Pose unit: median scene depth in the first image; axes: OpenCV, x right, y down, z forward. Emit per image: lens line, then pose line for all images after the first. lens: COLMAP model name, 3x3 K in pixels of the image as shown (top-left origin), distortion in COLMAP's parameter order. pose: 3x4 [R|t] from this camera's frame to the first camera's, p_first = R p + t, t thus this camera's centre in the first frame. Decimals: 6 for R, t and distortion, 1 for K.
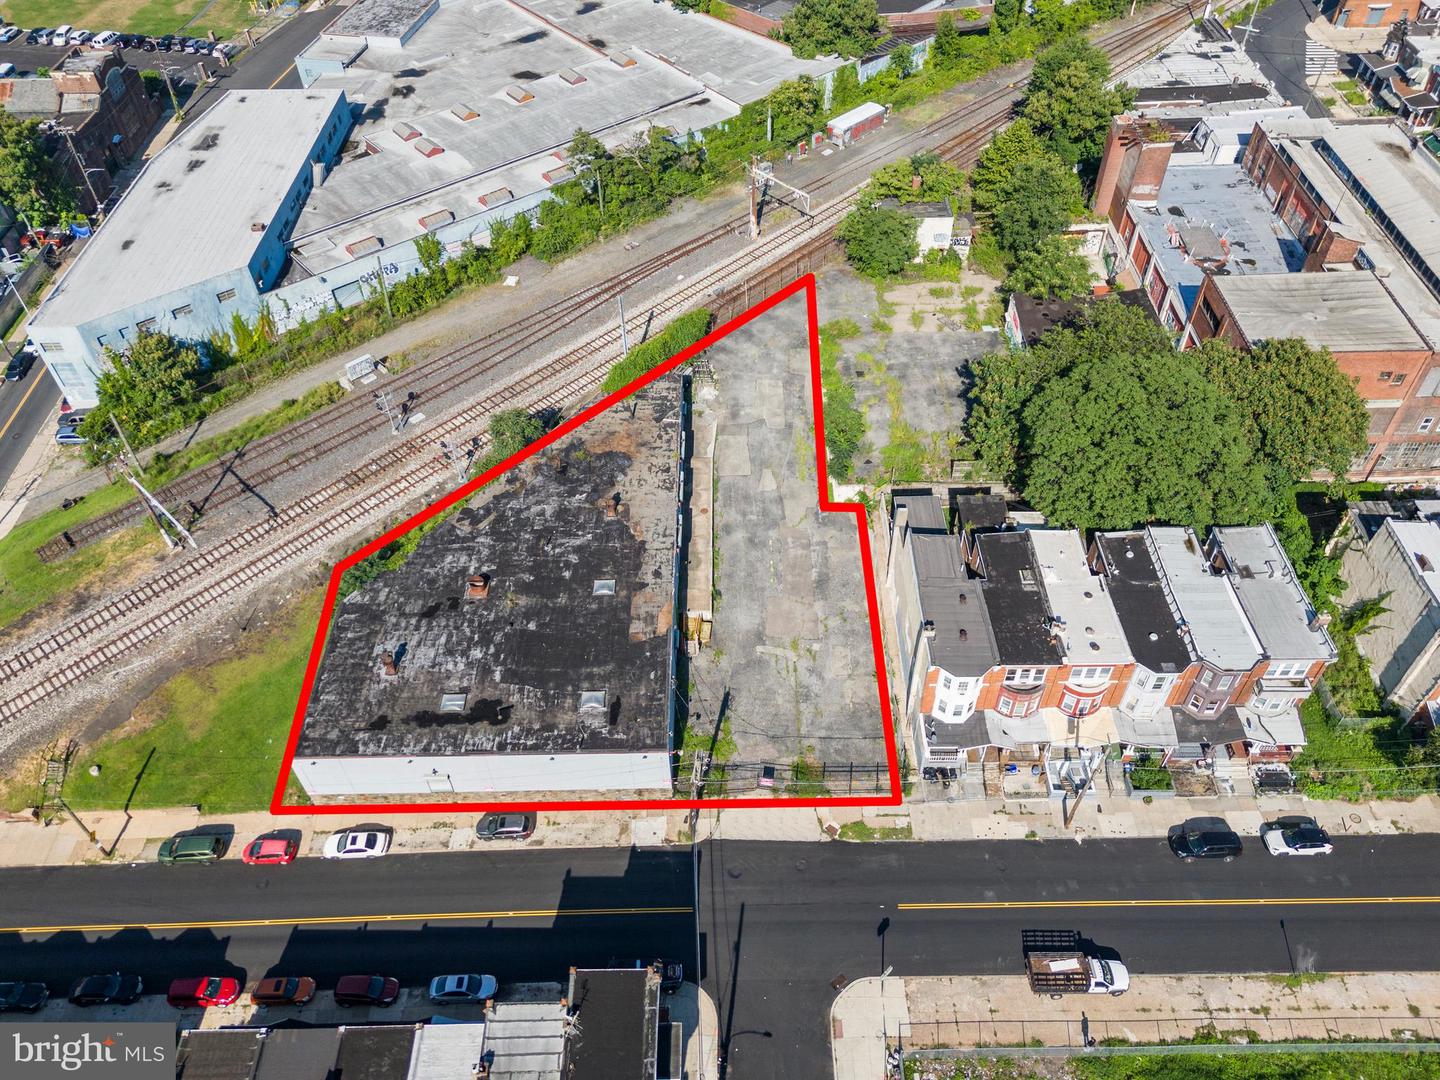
lens RADIAL K [[1075.8, 0, 719.3], [0, 1075.8, 543.1], [0, 0, 1]] dist [0.062381, -0.046686]
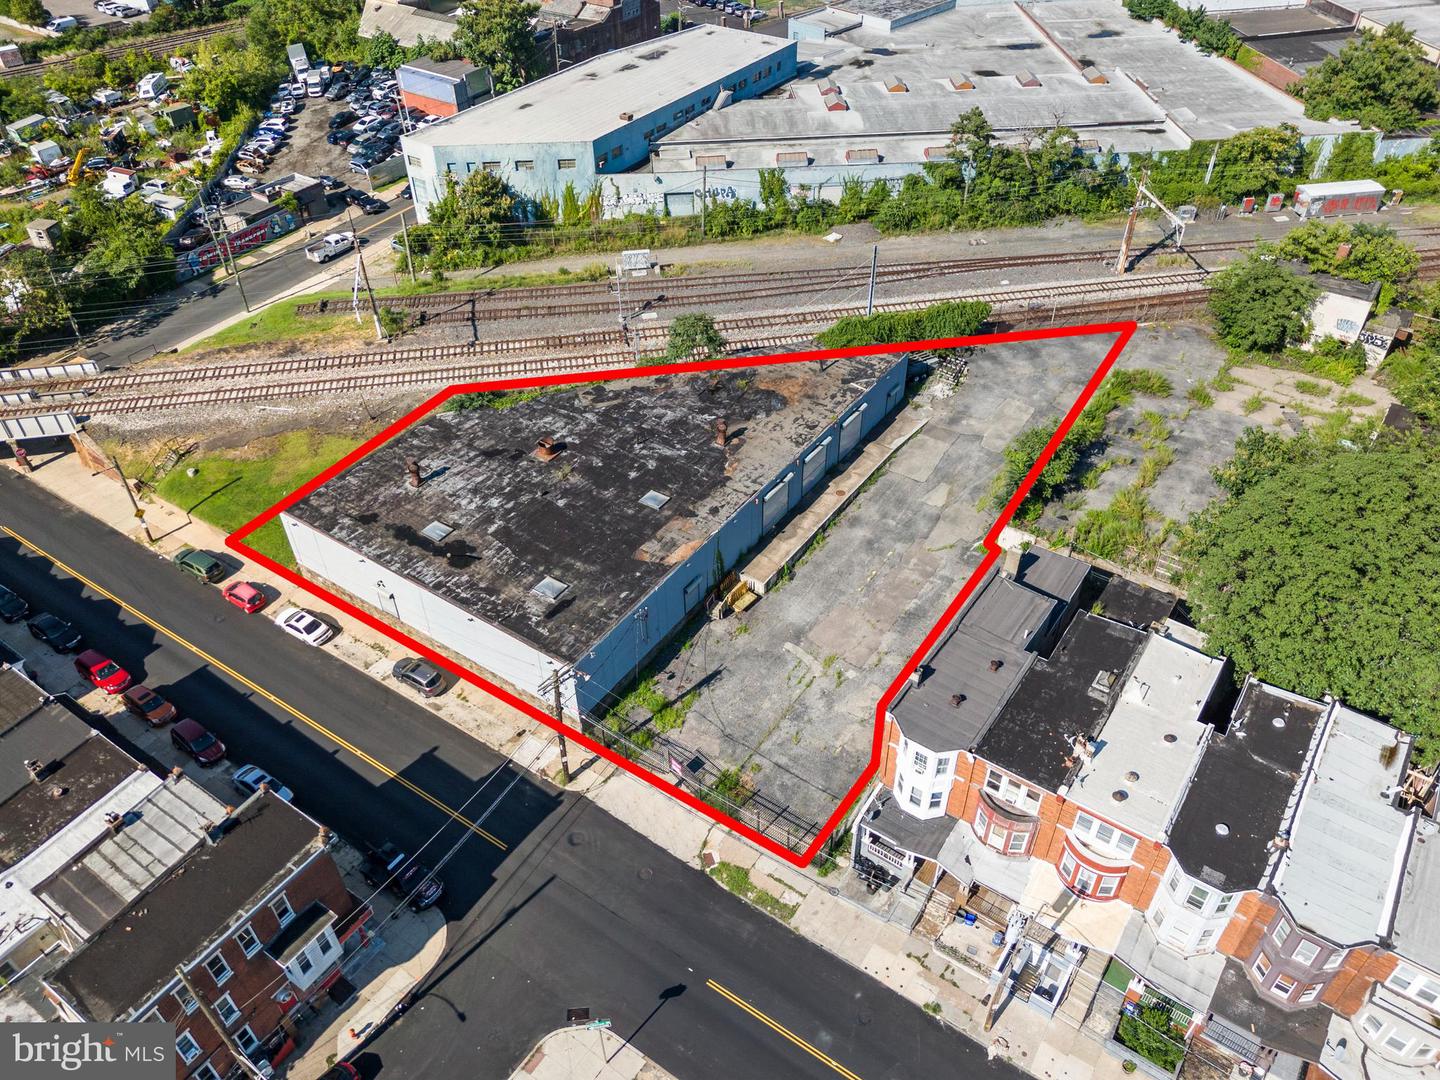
lens RADIAL K [[1075.8, 0, 714.7], [0, 1075.8, 536.4], [0, 0, 1]] dist [0.062381, -0.046686]
pose [[0.819860, 0.377279, -0.430685, 0.322045], [-0.416477, 0.909139, 0.003590, 0.045039], [0.392907, 0.176427, 0.902495, 0.236046]]
